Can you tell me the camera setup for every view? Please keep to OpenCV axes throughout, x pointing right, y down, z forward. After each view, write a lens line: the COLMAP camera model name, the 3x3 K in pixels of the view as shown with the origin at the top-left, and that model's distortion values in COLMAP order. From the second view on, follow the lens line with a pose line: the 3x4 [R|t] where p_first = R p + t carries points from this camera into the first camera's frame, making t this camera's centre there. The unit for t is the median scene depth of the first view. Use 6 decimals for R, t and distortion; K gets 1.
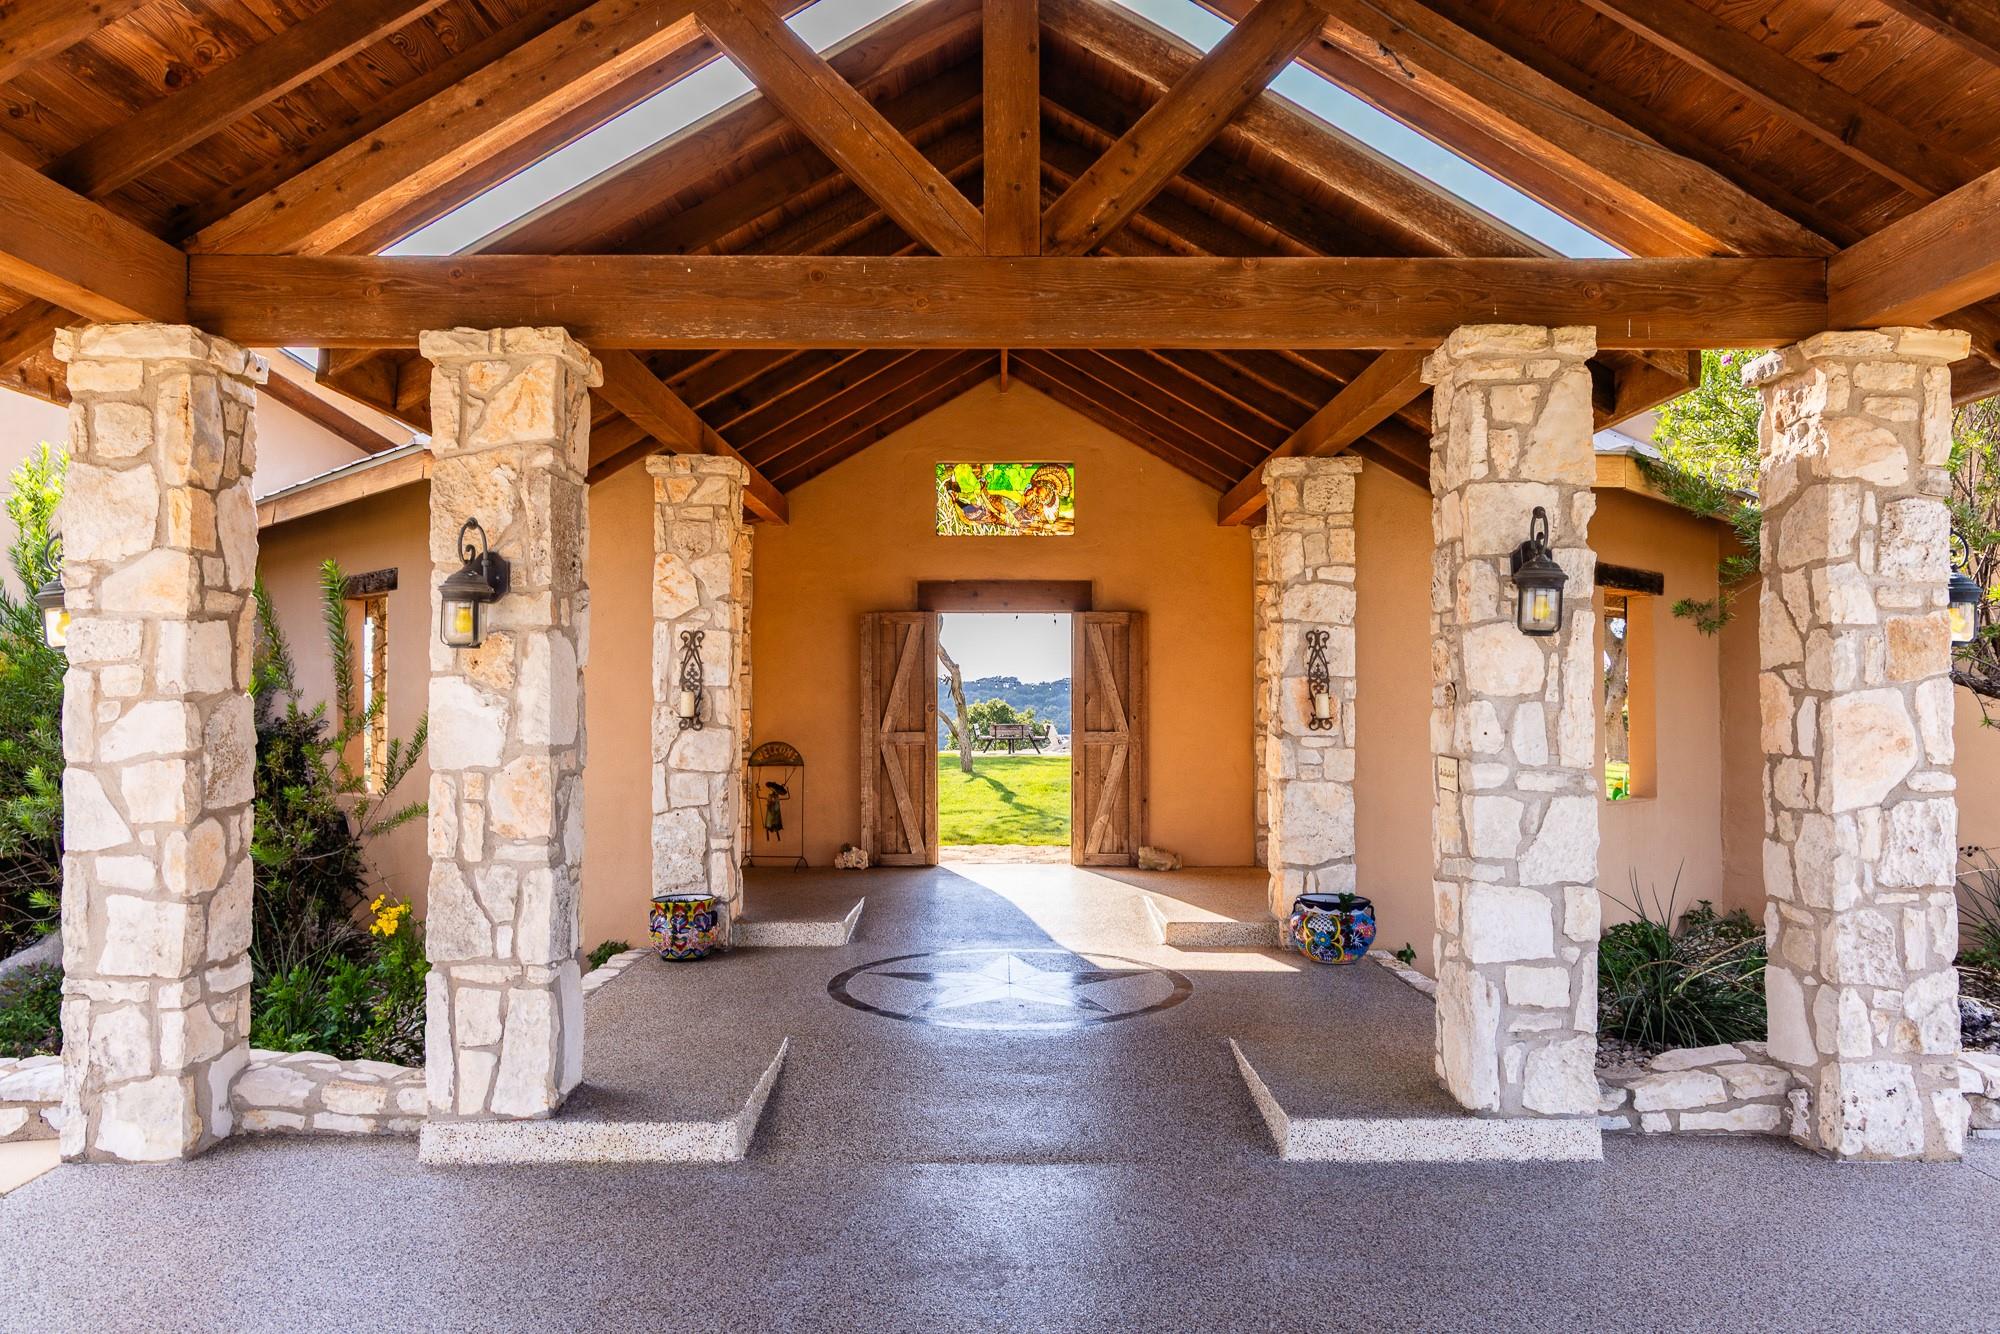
lens RADIAL K [[1357.6, 0, 996.7], [0, 1357.6, 673.0], [0, 0, 1]] dist [0.003116, 0.000422]
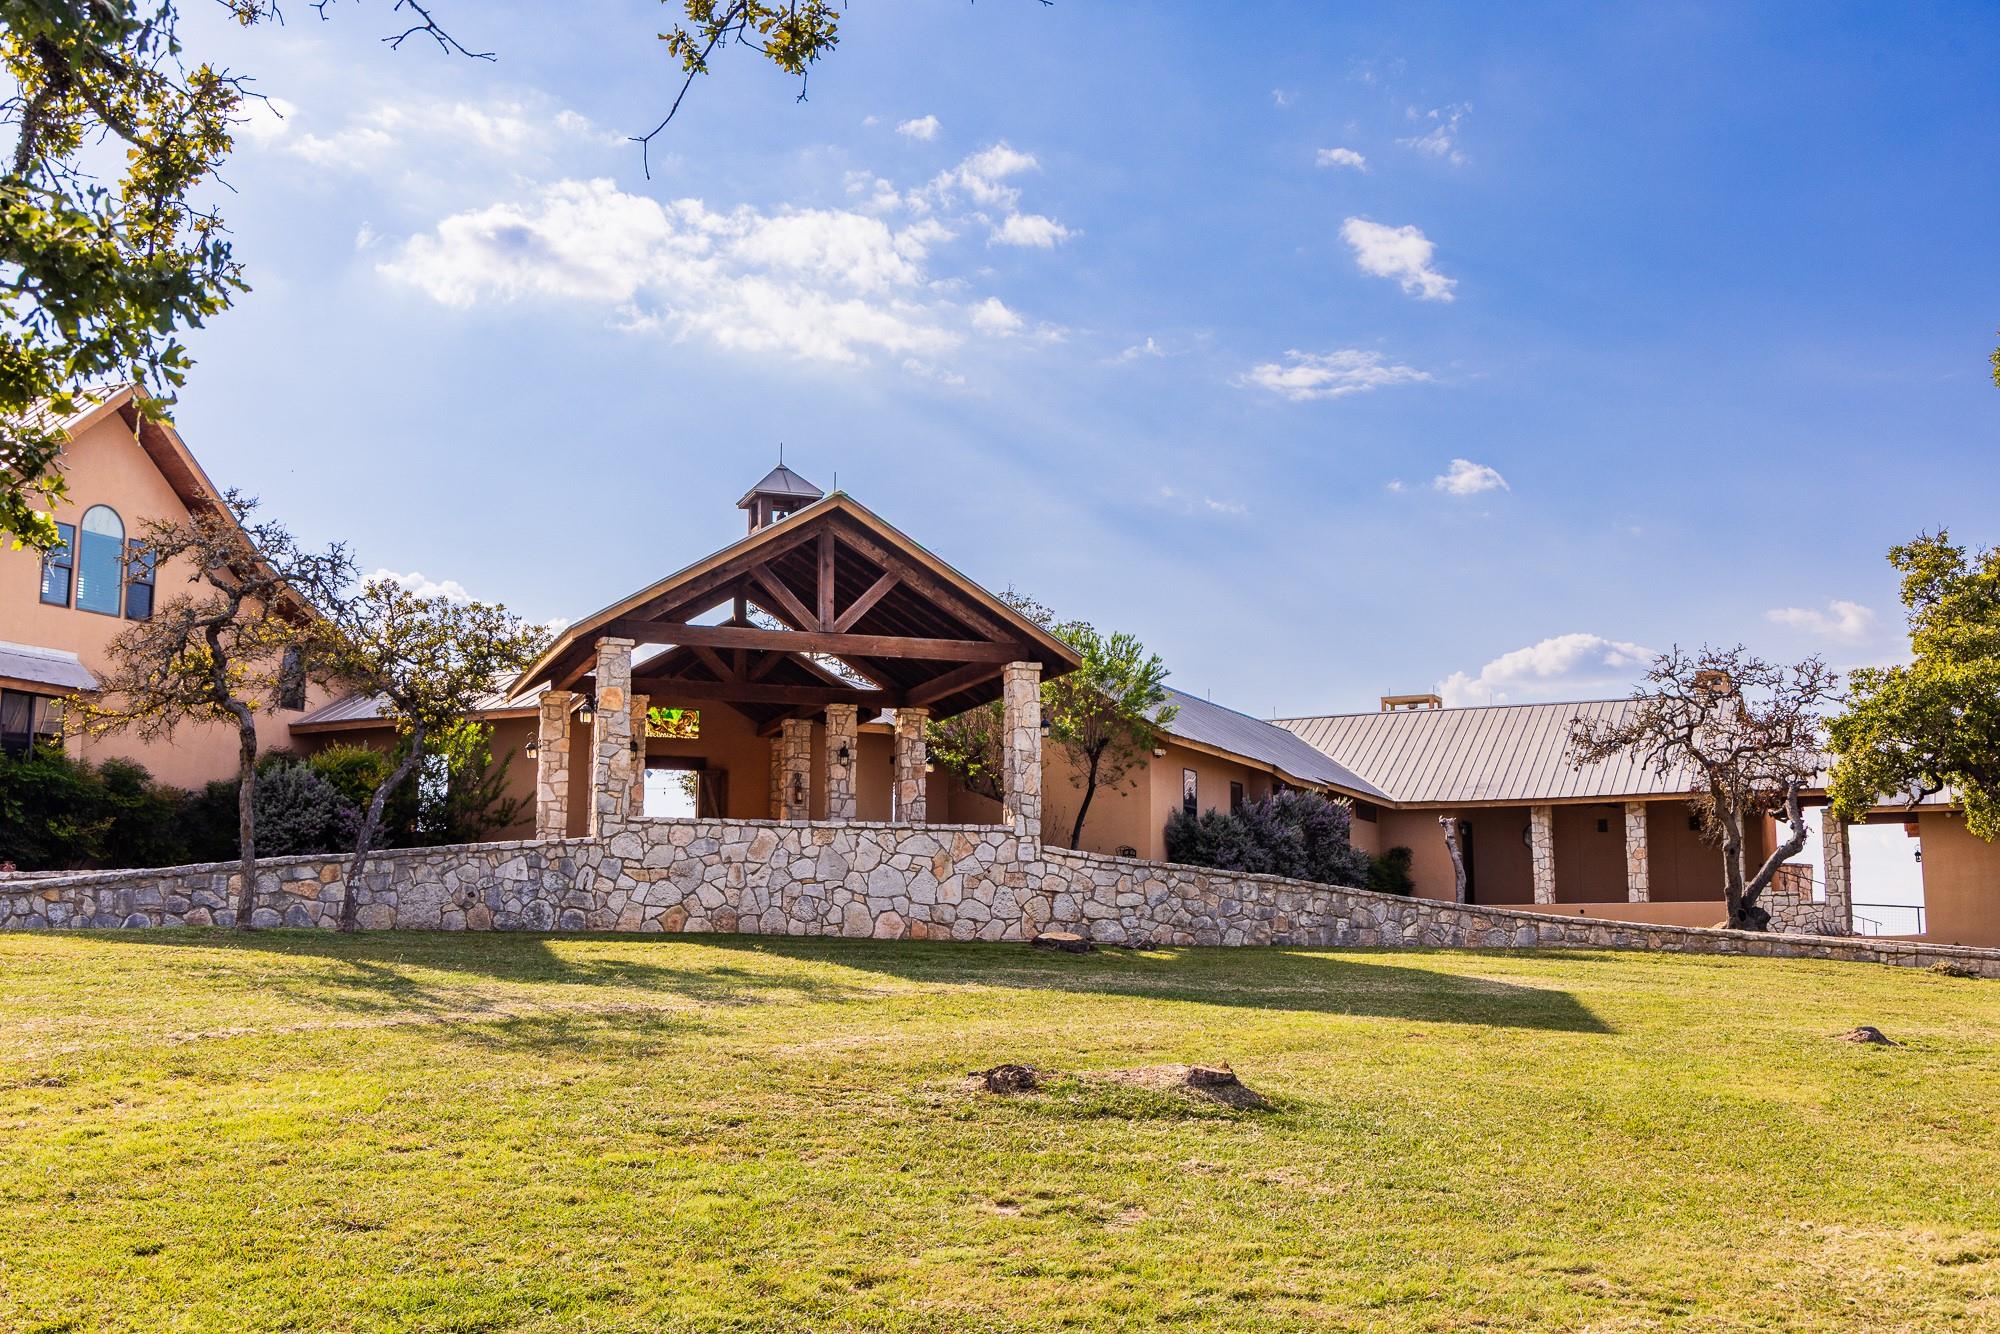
lens RADIAL K [[2136.9, 0, 999.3], [0, 2136.9, 668.6], [0, 0, 1]] dist [-0.005530, 0.000000]
pose [[0.941836, 0.051485, 0.332105, -1.017515], [-0.008659, 0.991585, -0.129166, 0.376222], [-0.335961, 0.118778, 0.934357, -3.952499]]
